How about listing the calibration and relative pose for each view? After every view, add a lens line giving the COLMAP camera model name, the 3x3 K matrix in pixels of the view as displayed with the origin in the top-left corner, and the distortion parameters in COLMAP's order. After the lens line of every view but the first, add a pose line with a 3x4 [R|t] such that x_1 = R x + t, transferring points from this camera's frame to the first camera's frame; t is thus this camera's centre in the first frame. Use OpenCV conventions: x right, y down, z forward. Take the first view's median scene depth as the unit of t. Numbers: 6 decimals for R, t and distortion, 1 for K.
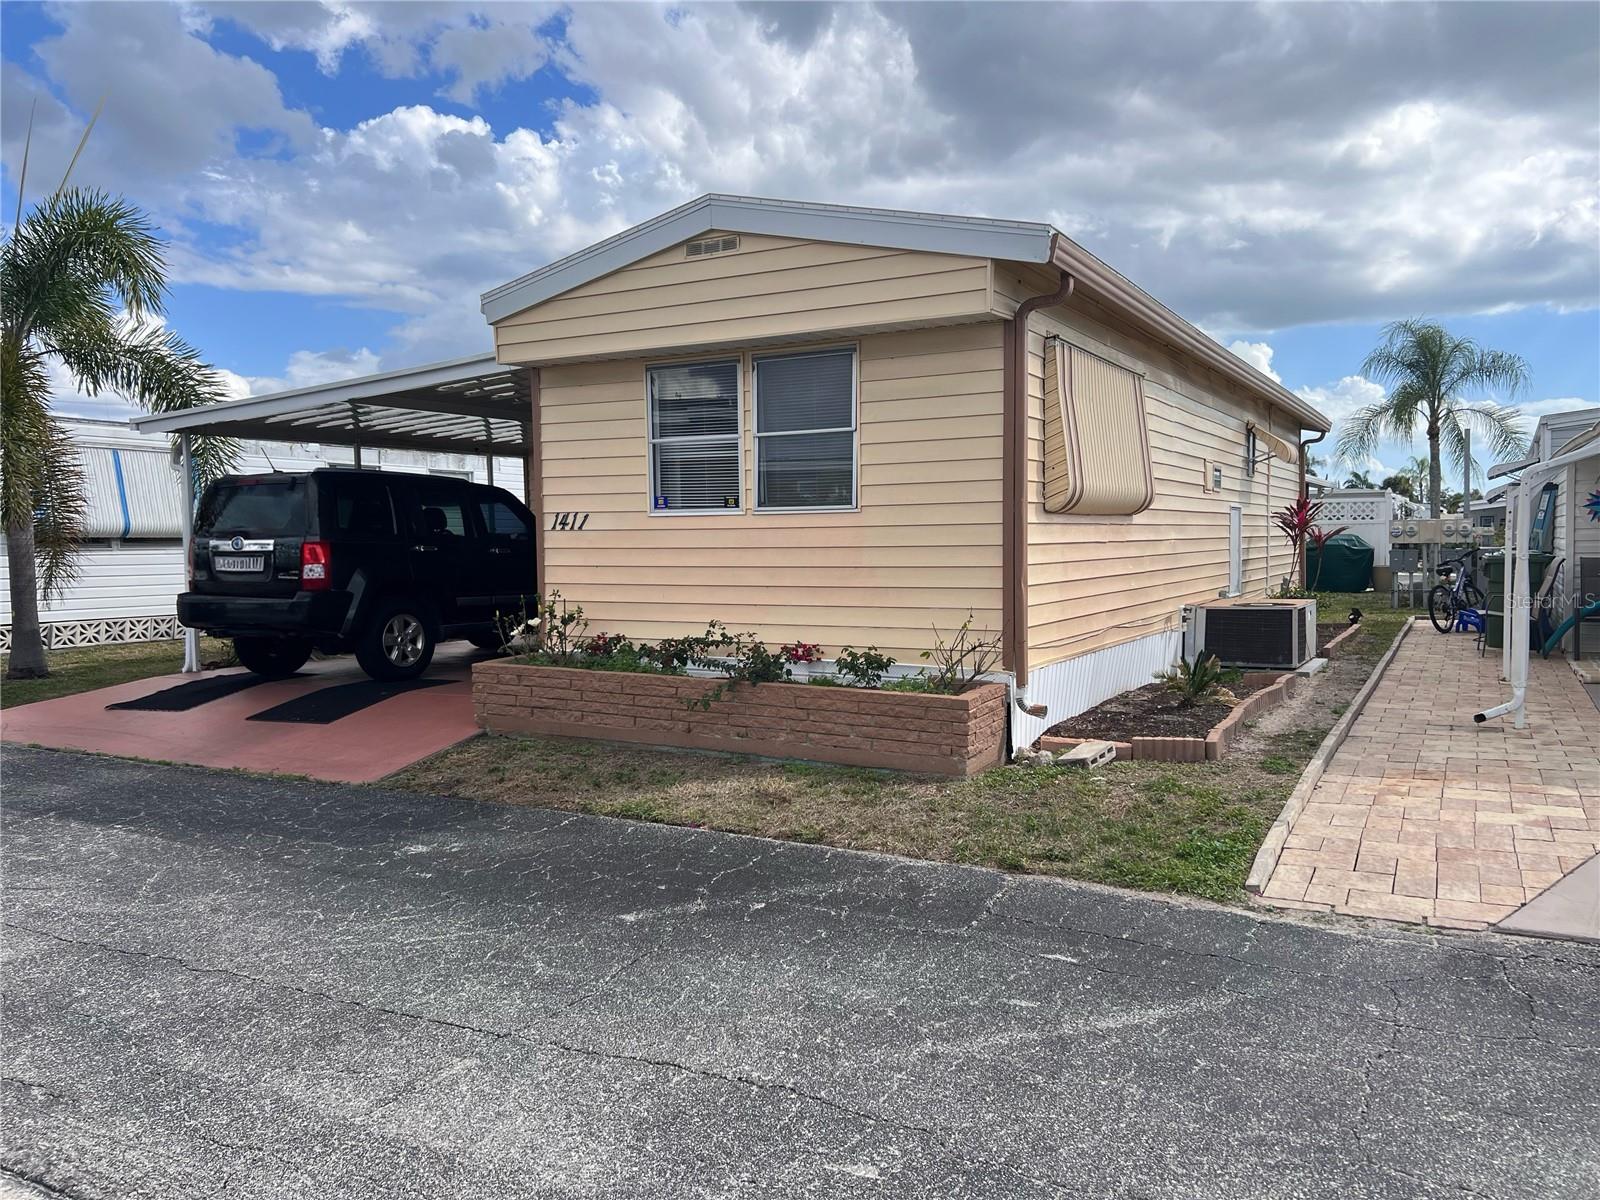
lens RADIAL K [[1205.6, 0, 800.0], [0, 1205.6, 600.0], [0, 0, 1]] dist [0.059145, -0.074500]
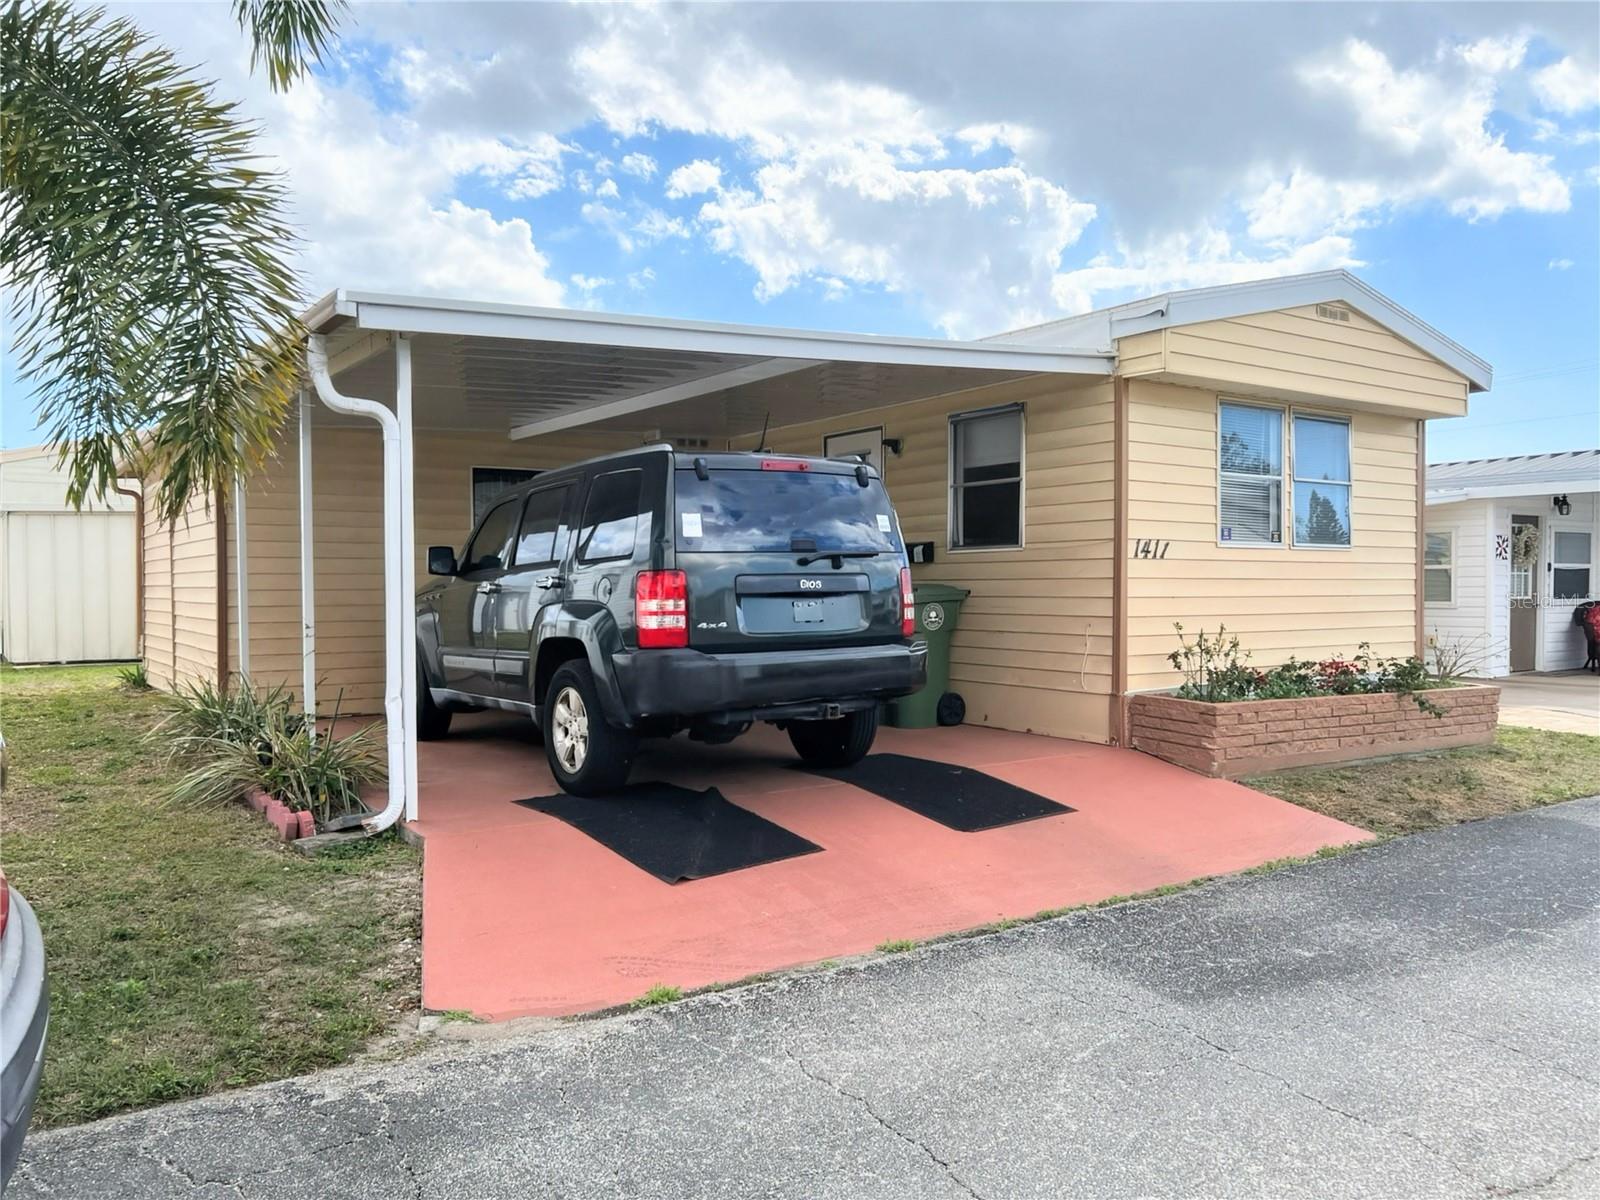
lens RADIAL K [[1219.2, 0, 800.0], [0, 1219.2, 600.0], [0, 0, 1]] dist [-0.000586, -0.000326]
pose [[0.436378, 0.004879, 0.899750, -1.008002], [0.044573, 0.998640, -0.027034, -0.011579], [-0.898658, 0.051902, 0.435568, 0.738992]]
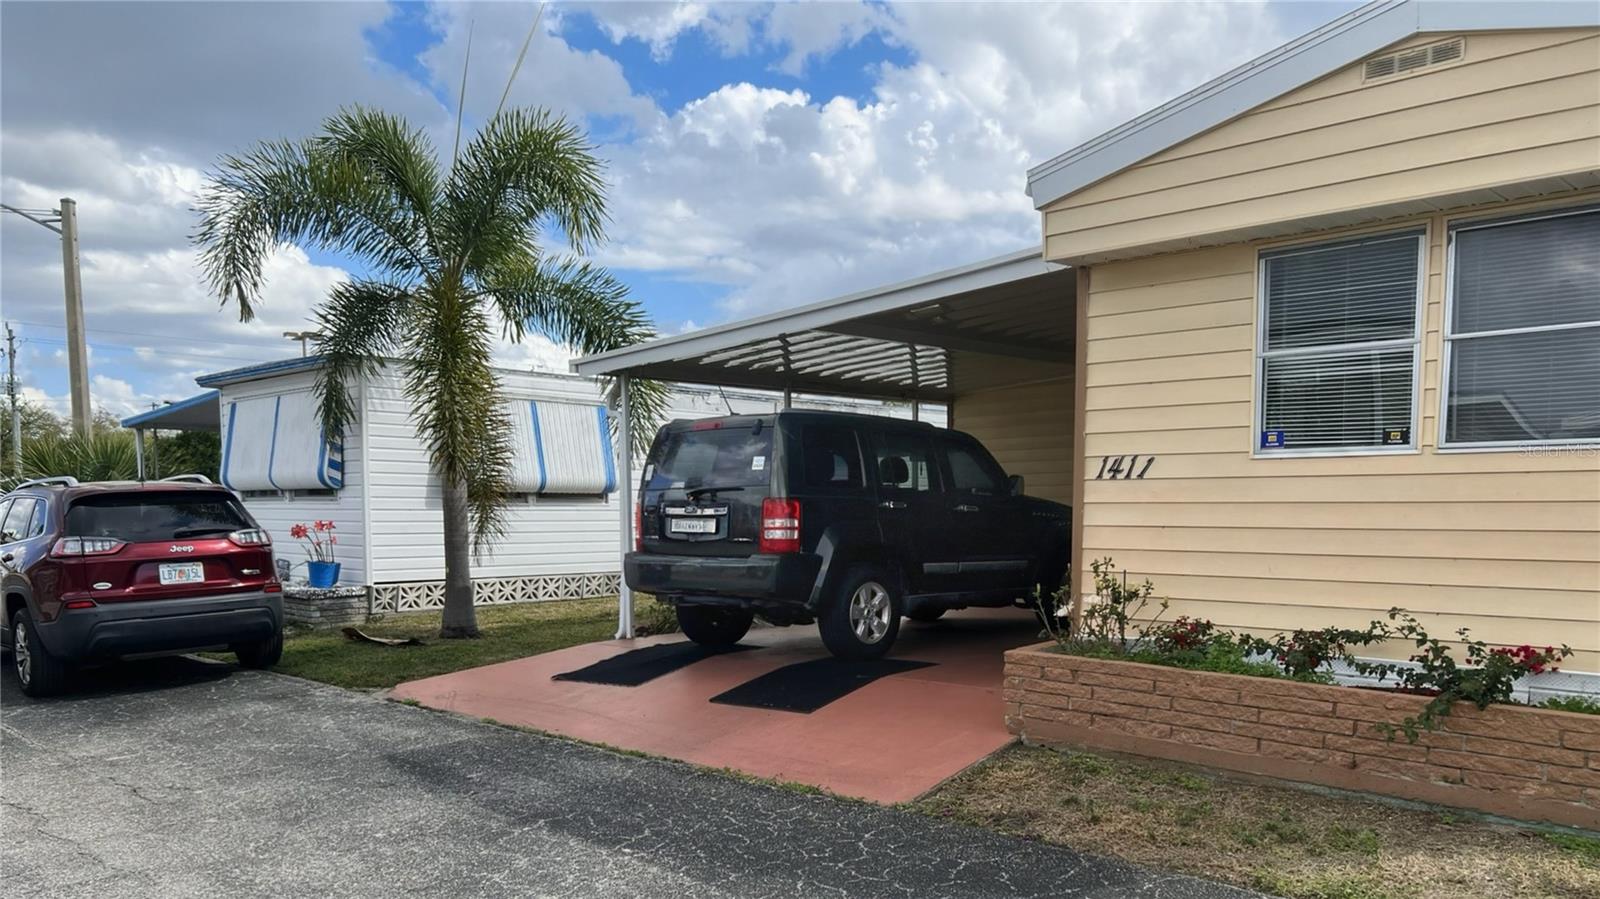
lens RADIAL K [[1215.0, 0, 790.4], [0, 1215.0, 587.2], [0, 0, 1]] dist [0.023355, -0.002520]
pose [[0.965927, 0.026197, -0.257487, -0.171478], [-0.021396, 0.999541, 0.021429, -0.001528], [0.257930, -0.015189, 0.966044, 0.181047]]
